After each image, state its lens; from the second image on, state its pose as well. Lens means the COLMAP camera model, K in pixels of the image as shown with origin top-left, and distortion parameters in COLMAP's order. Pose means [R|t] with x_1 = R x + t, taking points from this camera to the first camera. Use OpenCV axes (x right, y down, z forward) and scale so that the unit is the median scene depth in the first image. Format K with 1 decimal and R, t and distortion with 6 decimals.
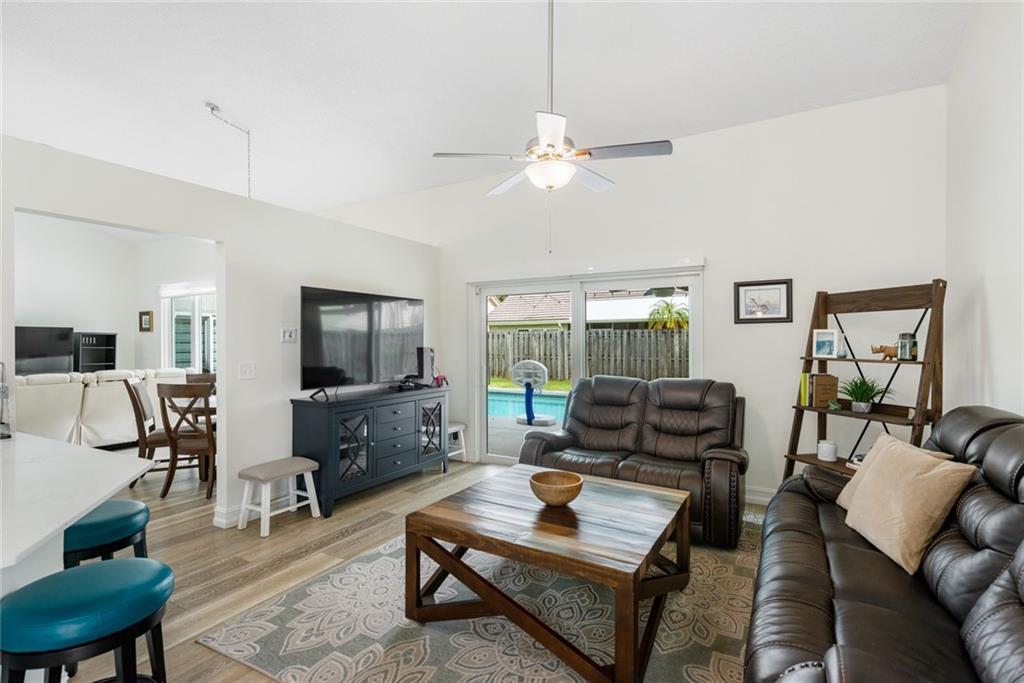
lens RADIAL K [[489.0, 0, 509.5], [0, 489.0, 341.9], [0, 0, 1]] dist [0.015424, 0.000135]
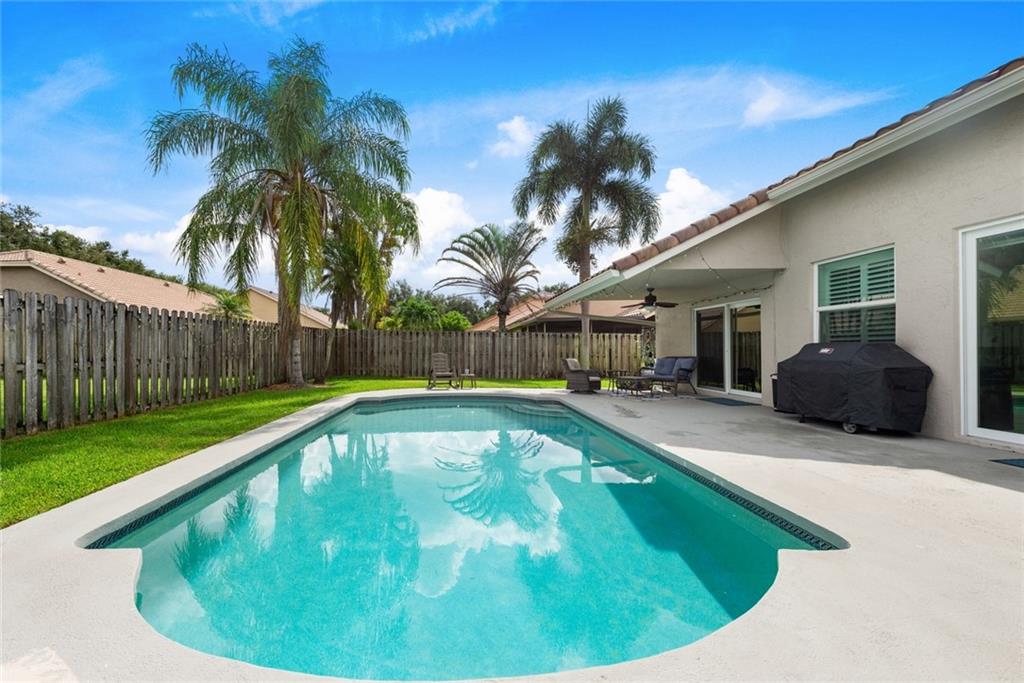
lens RADIAL K [[417.1, 0, 470.9], [0, 417.1, 349.8], [0, 0, 1]] dist [0.002718, 0.000110]
pose [[-0.520643, 0.003009, 0.853769, -1.142252], [0.008472, 0.999963, 0.001642, 0.090984], [-0.853733, 0.008088, -0.520649, 3.762296]]
